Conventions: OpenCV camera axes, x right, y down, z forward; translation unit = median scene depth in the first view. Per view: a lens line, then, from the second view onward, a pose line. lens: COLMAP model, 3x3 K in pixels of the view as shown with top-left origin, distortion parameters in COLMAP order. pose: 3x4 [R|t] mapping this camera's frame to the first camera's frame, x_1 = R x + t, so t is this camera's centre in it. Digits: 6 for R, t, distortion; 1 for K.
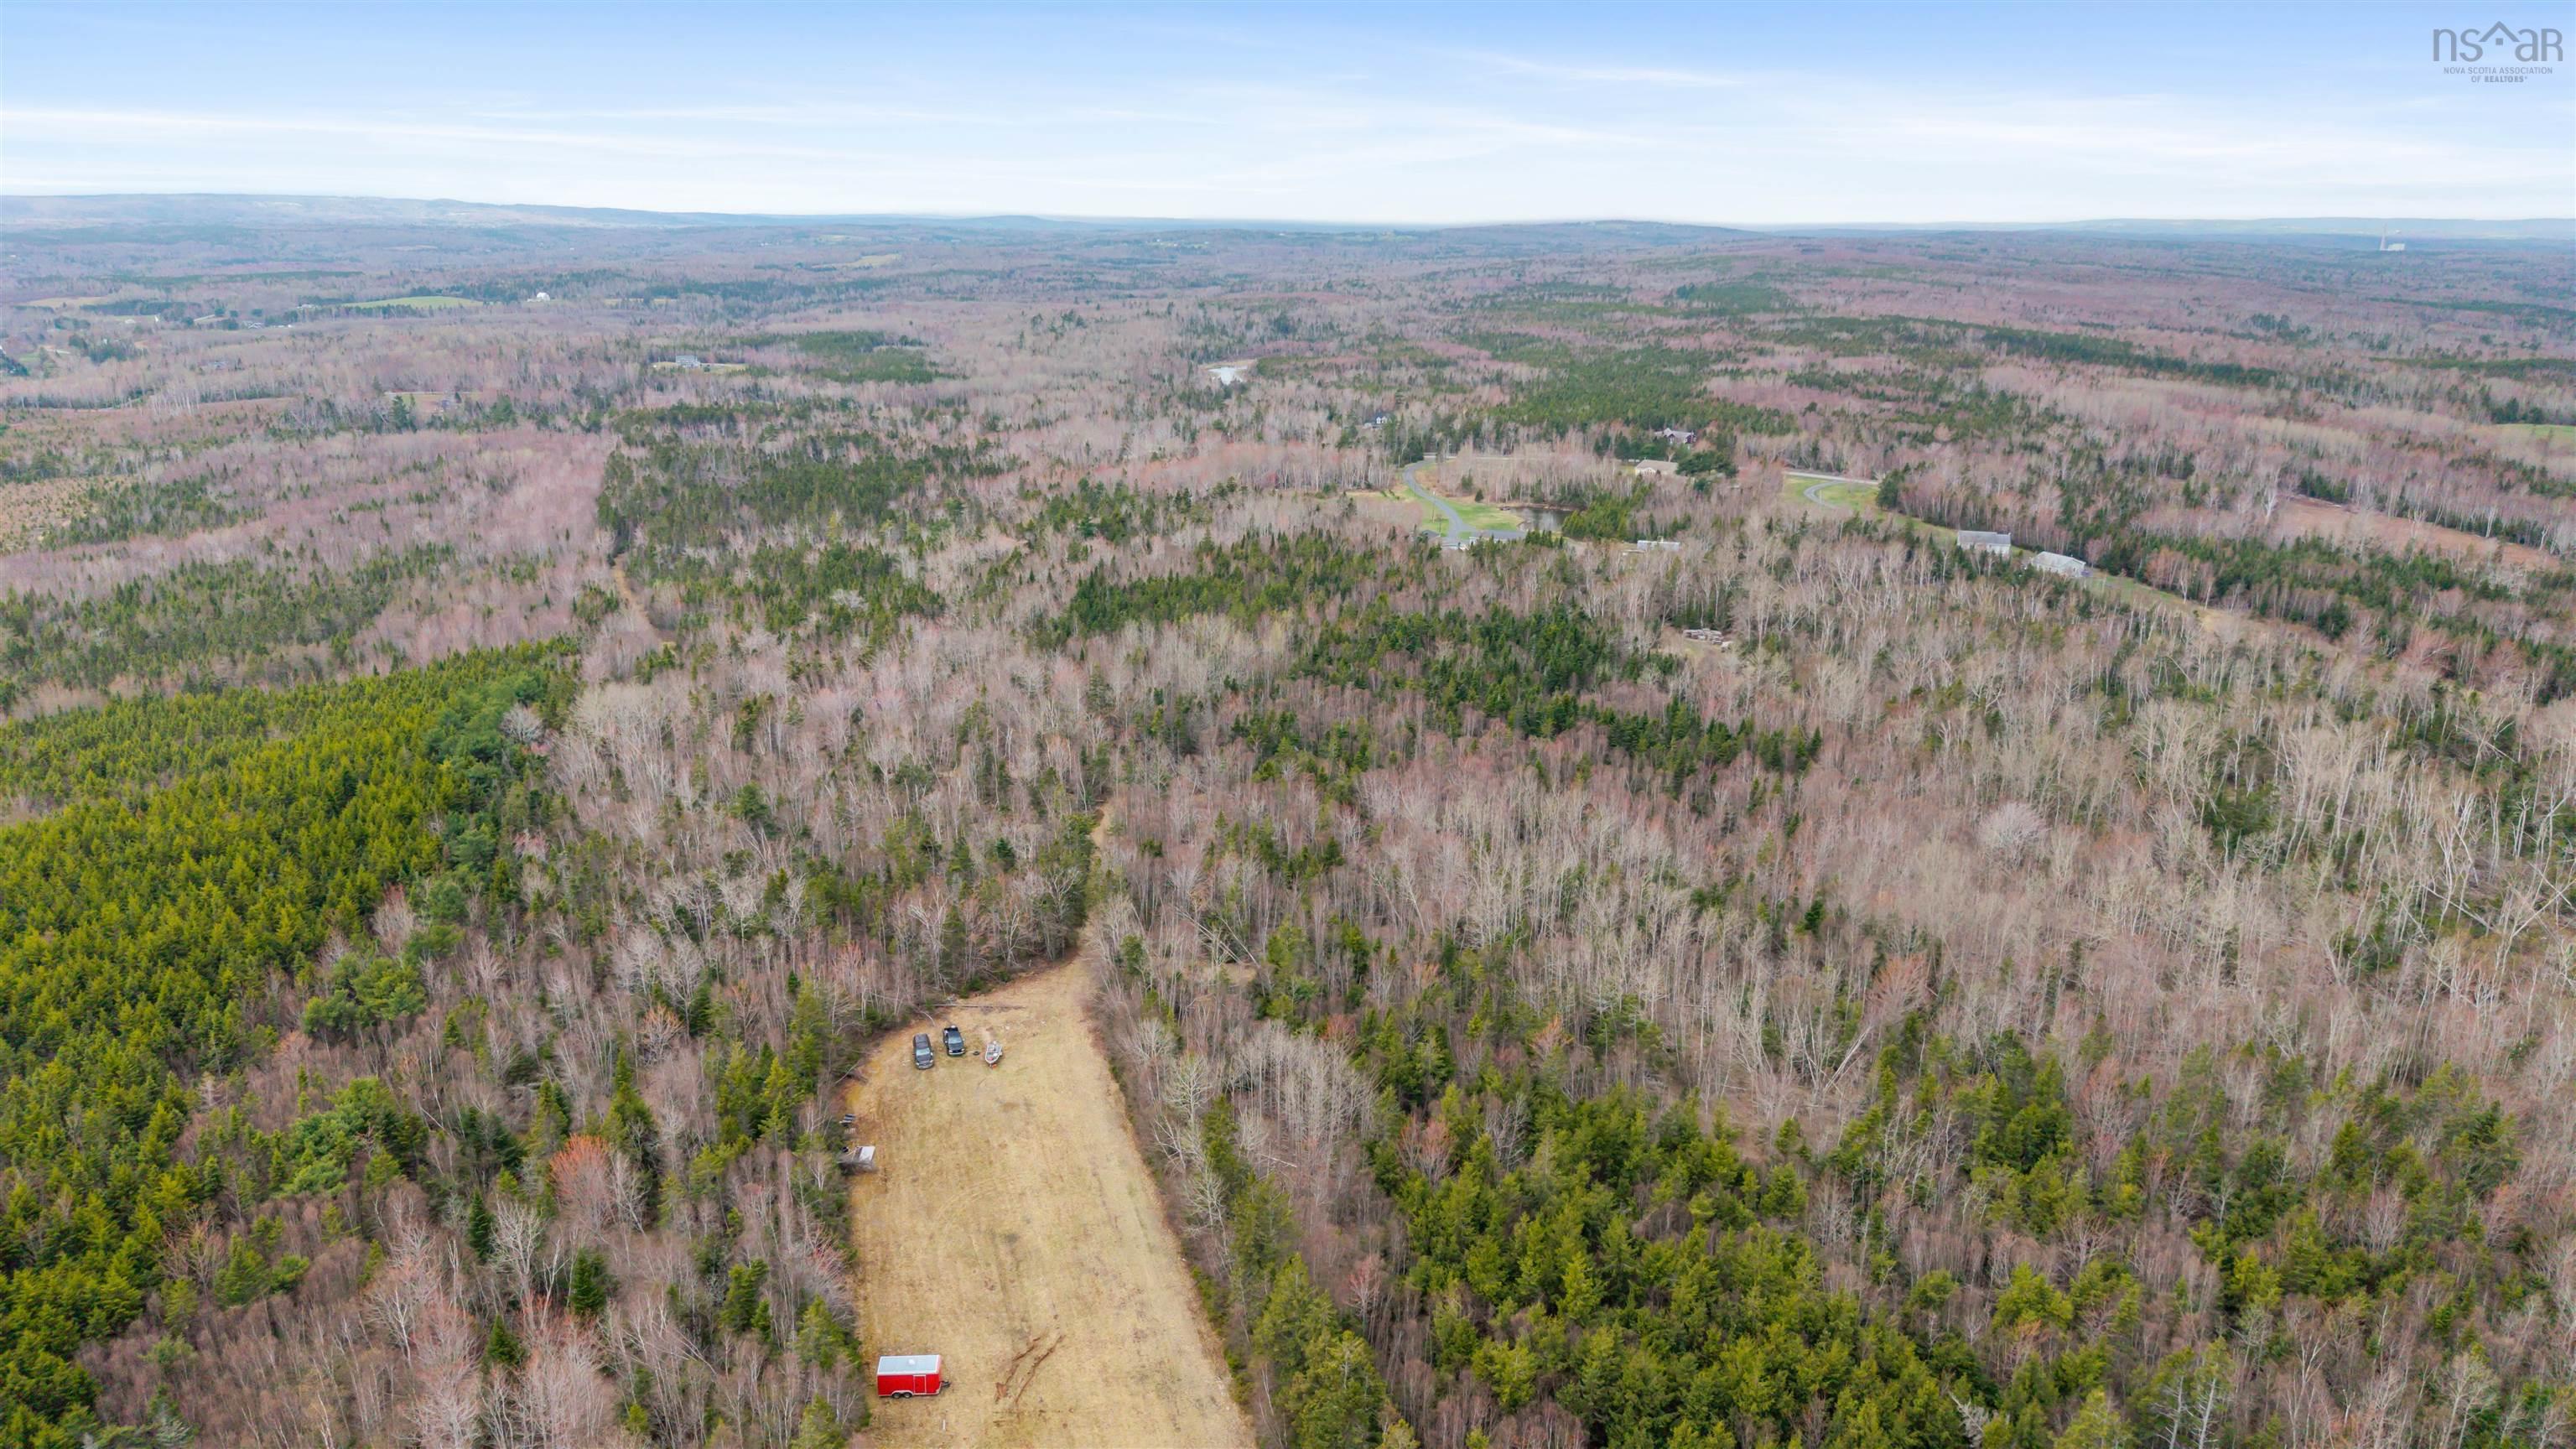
lens RADIAL K [[1749.7, 0, 1288.0], [0, 1749.7, 724.5], [0, 0, 1]] dist [0.010430, -0.005717]
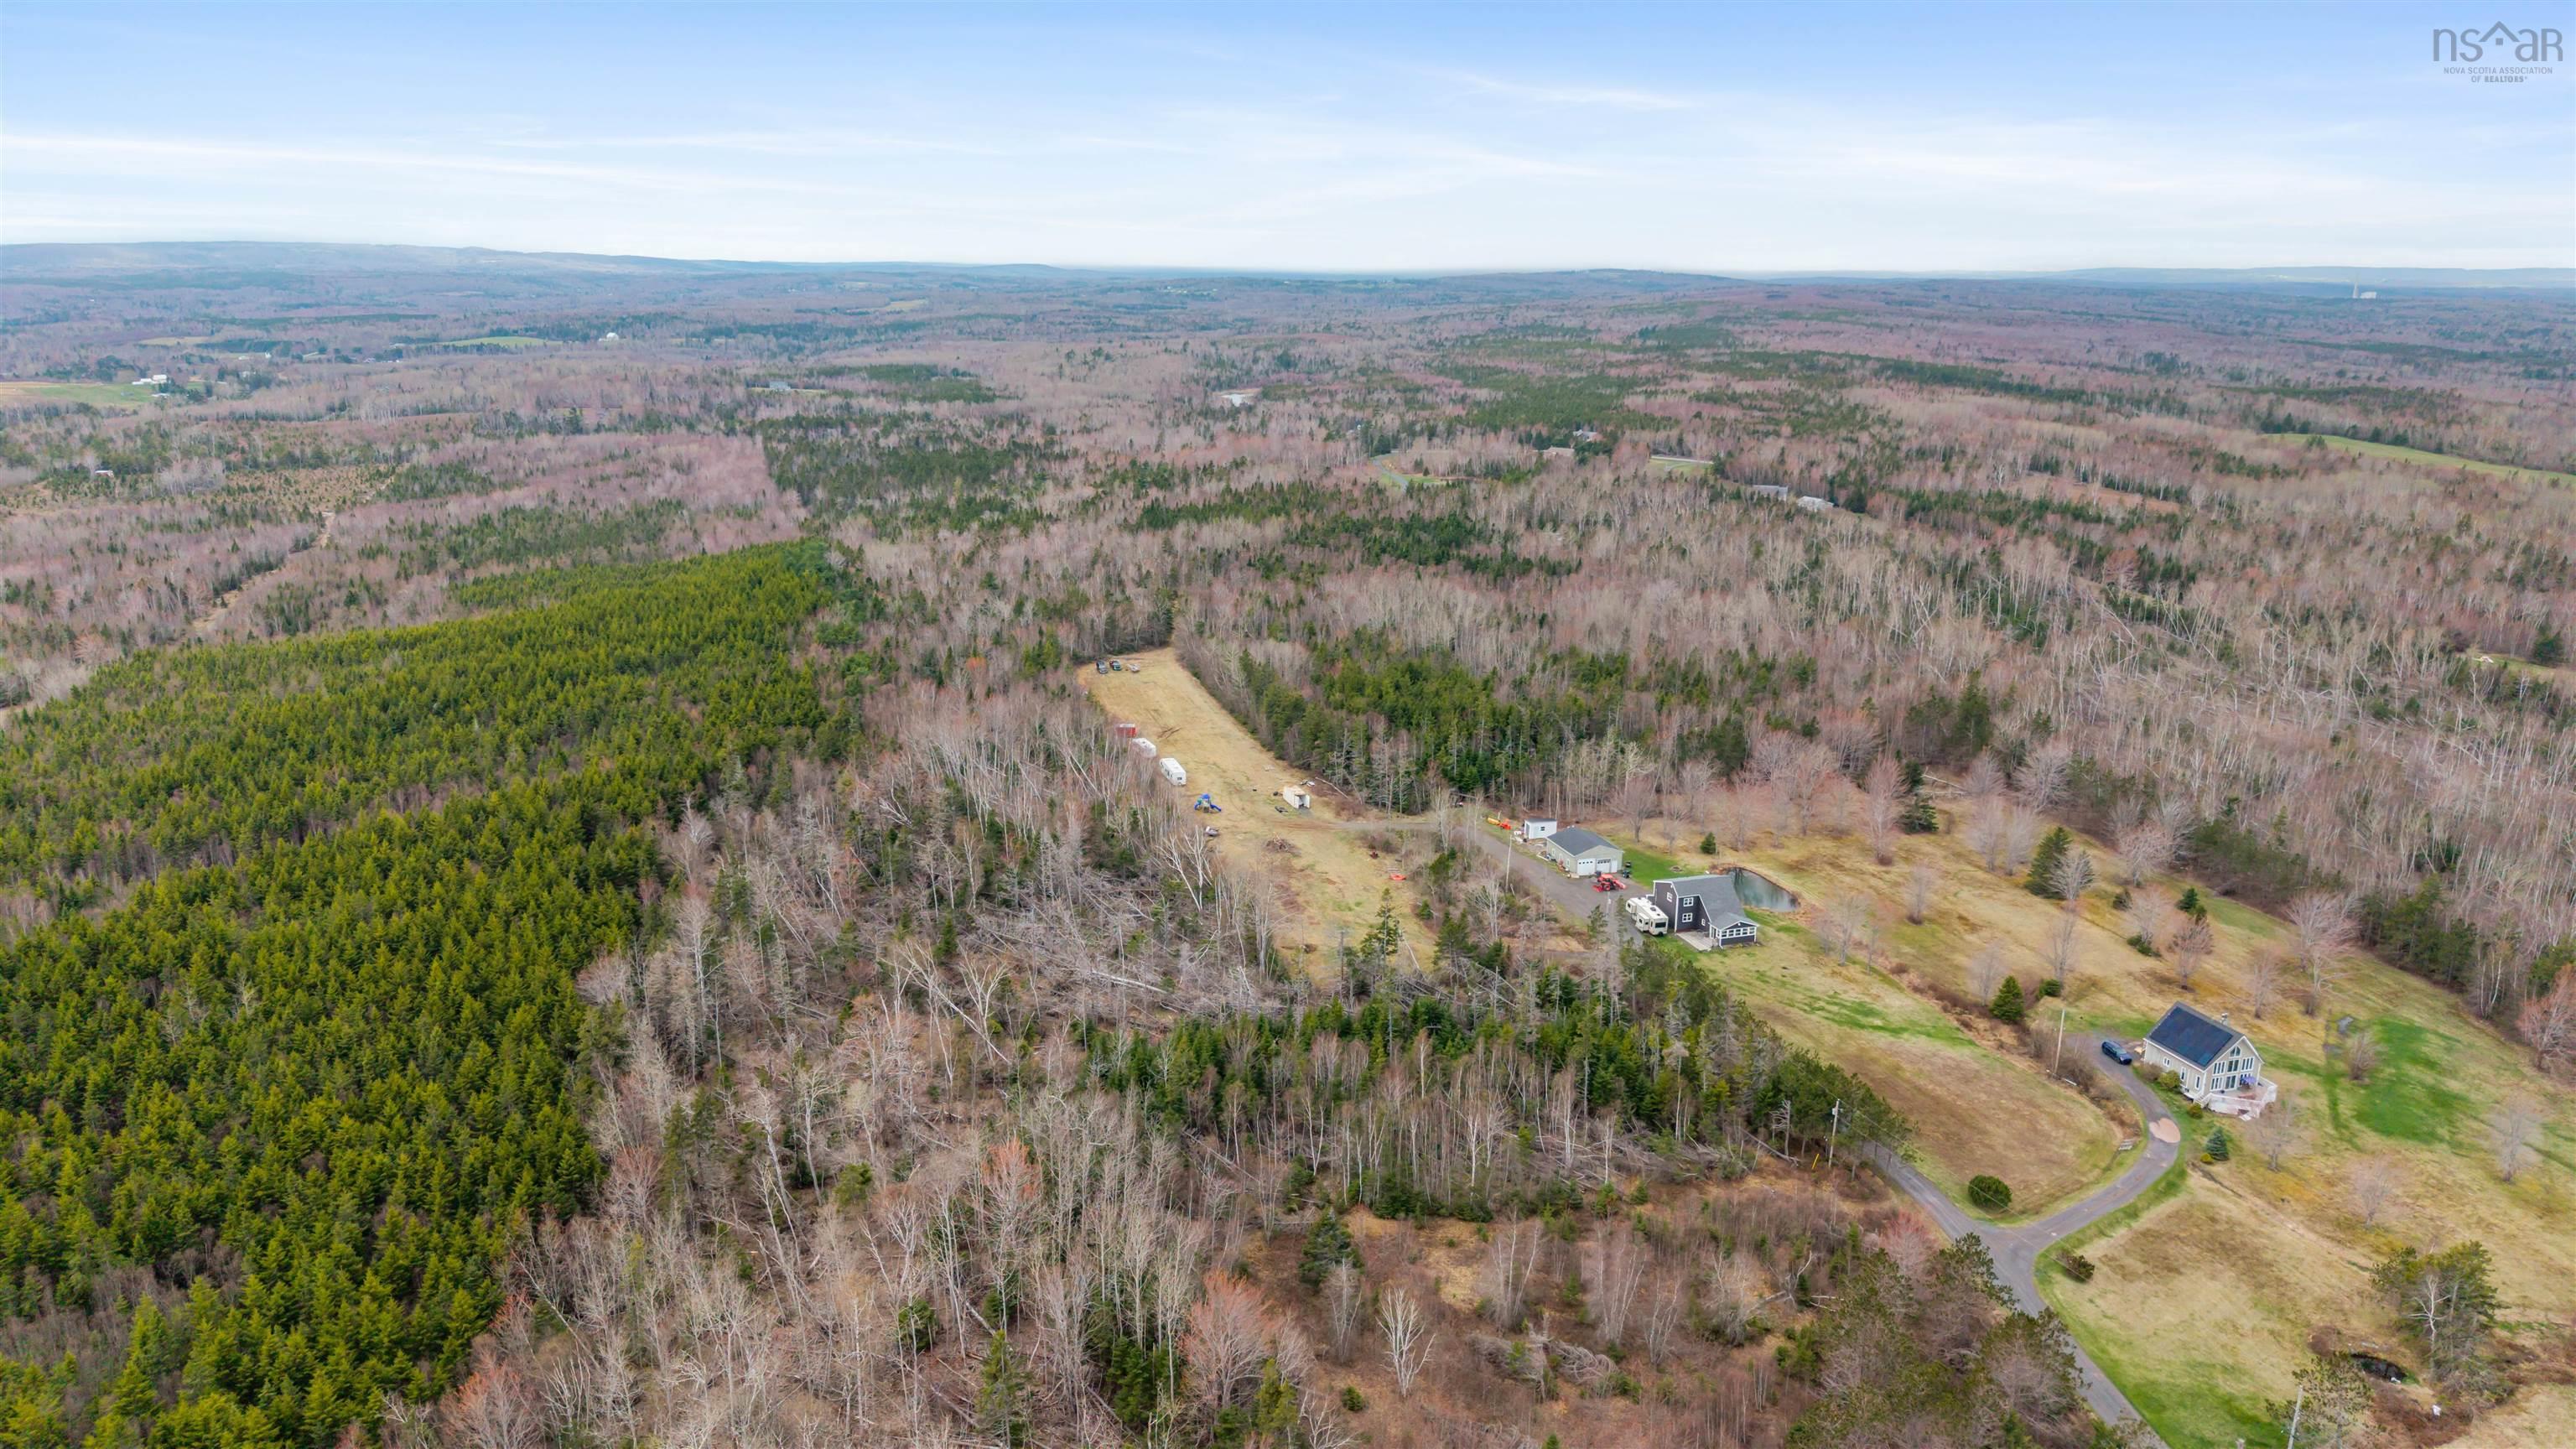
lens RADIAL K [[1749.7, 0, 1288.0], [0, 1749.7, 724.5], [0, 0, 1]] dist [0.010430, -0.005717]
pose [[0.999995, 0.001870, -0.002595, 0.004098], [-0.001935, 0.999679, -0.025261, 0.064907], [0.002547, 0.025266, 0.999678, -0.227261]]
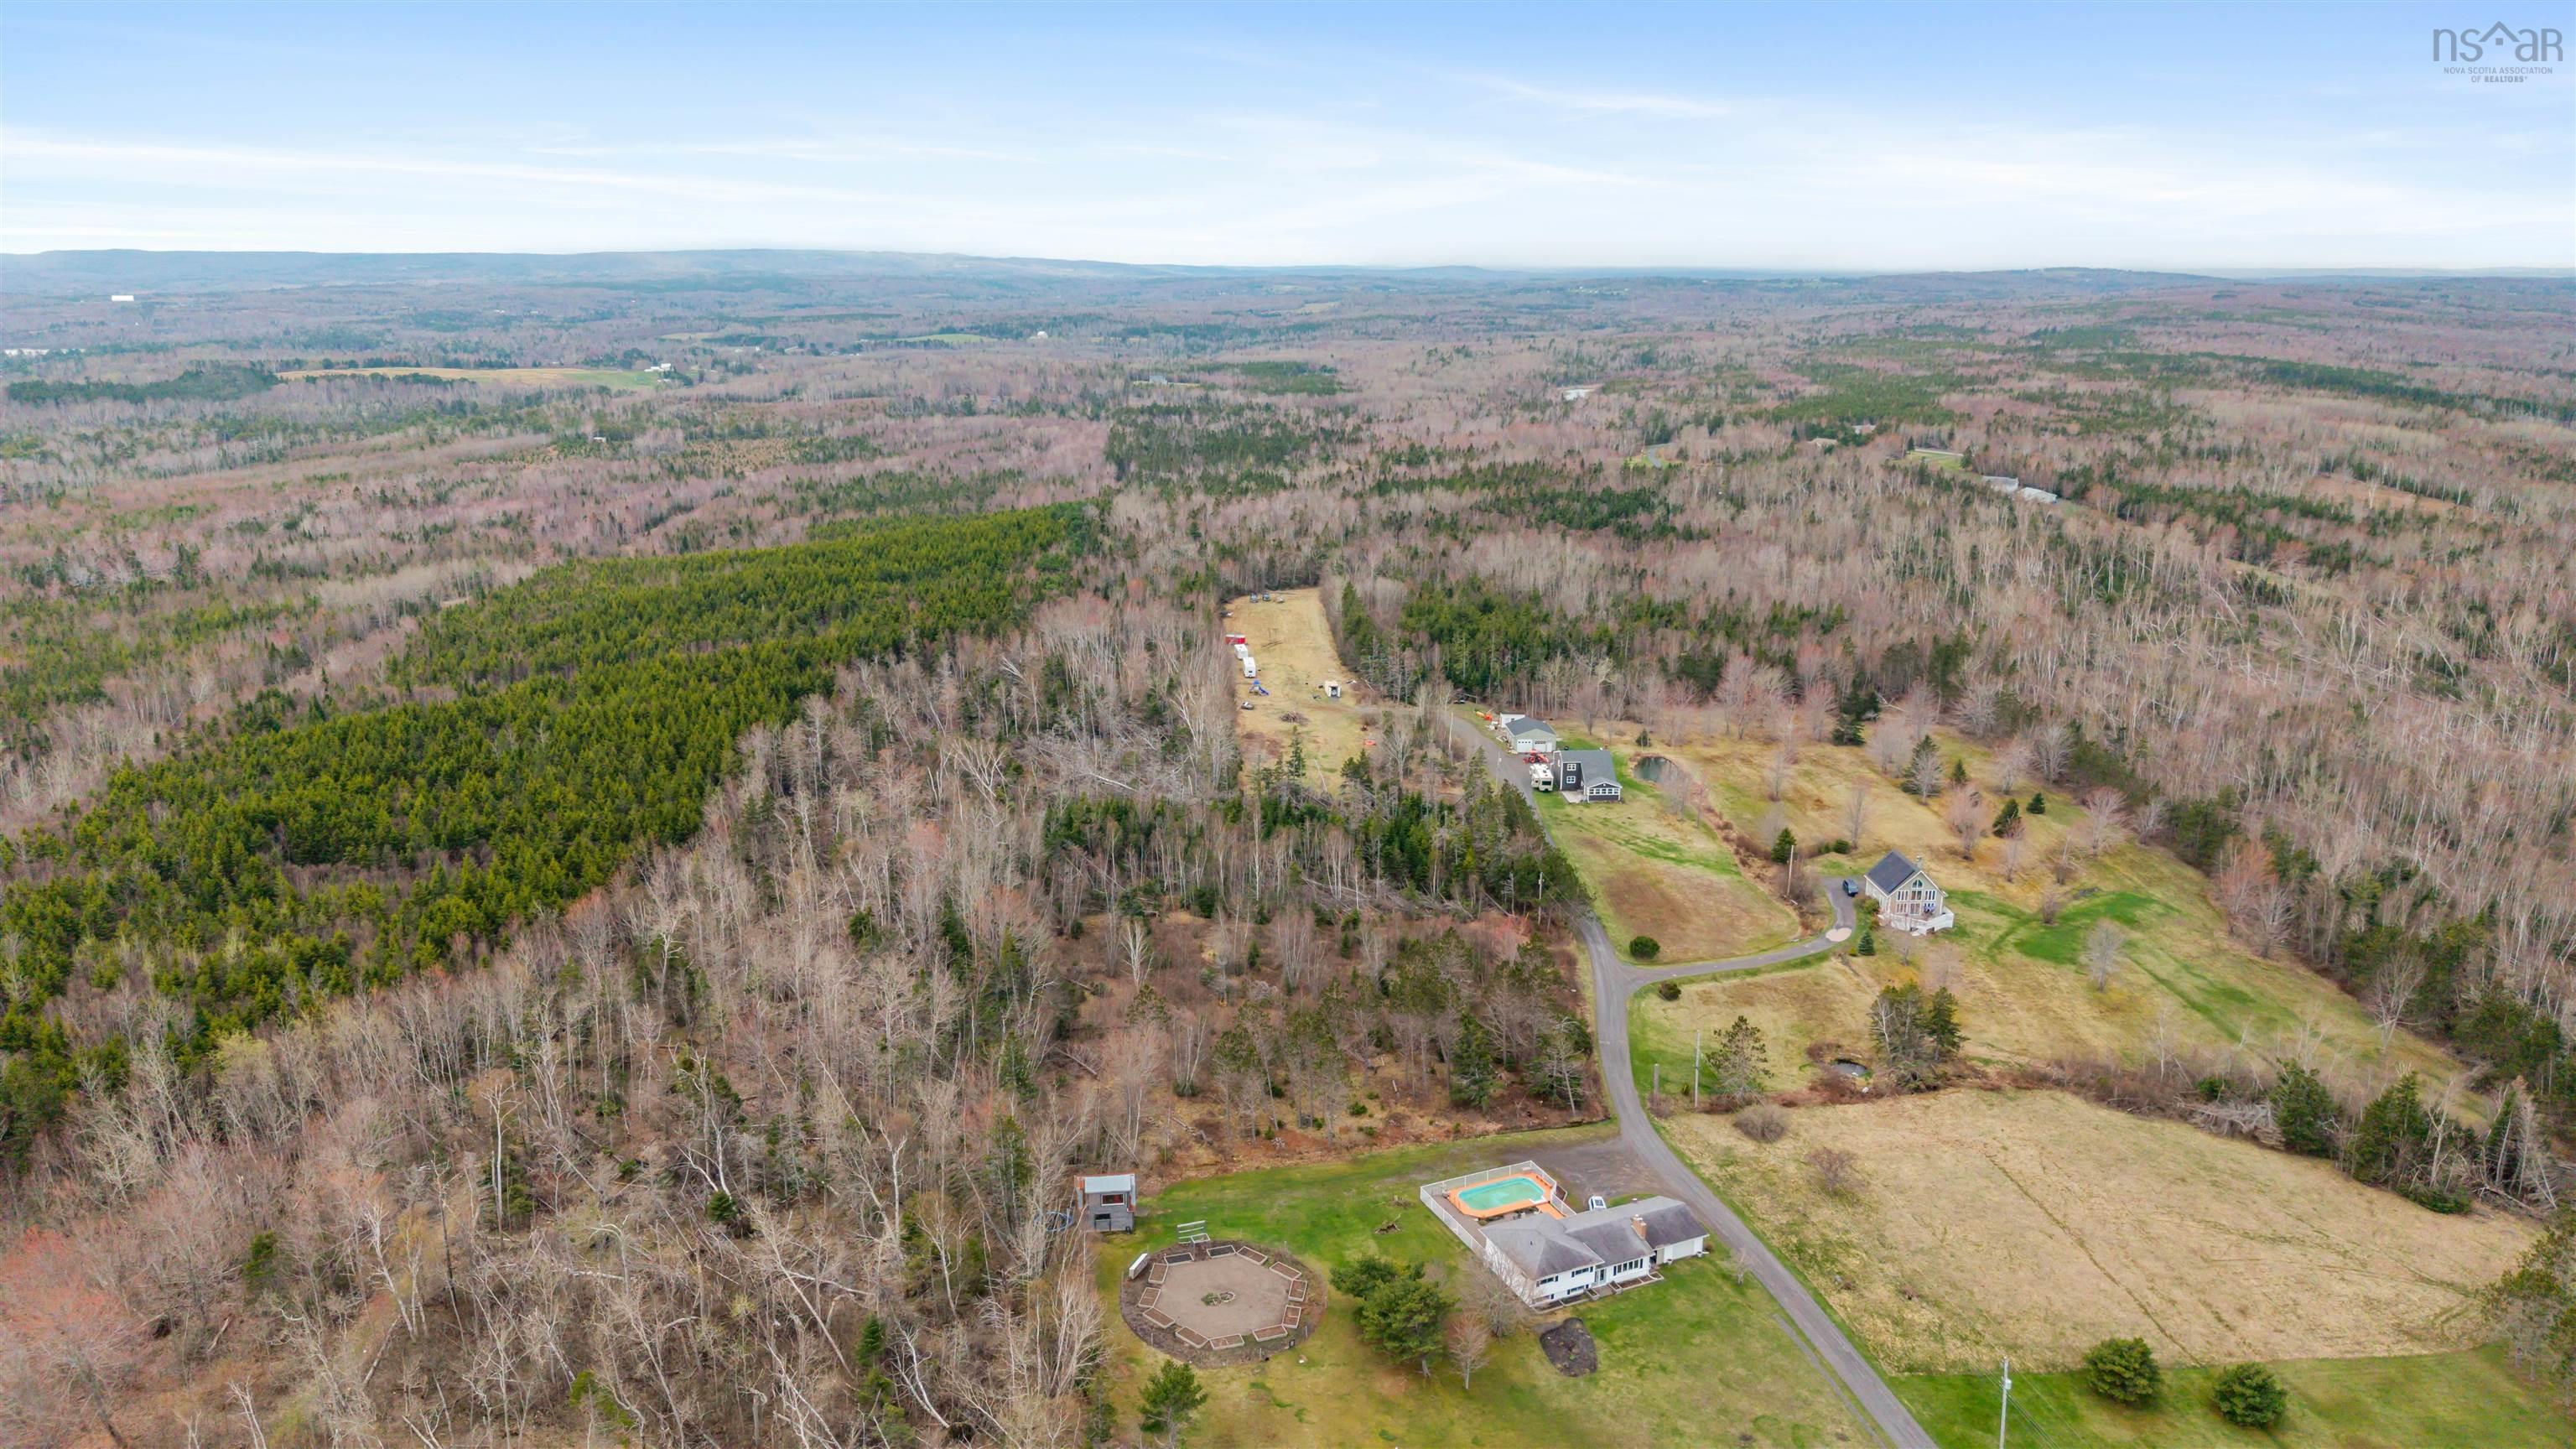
lens RADIAL K [[1738.5, 0, 1279.7], [0, 1738.5, 722.7], [0, 0, 1]] dist [0.083990, -0.131188]
pose [[0.969225, 0.059653, -0.238840, 0.094187], [-0.066114, 0.997629, -0.019124, 0.087846], [0.237133, 0.034326, 0.970871, -0.306284]]
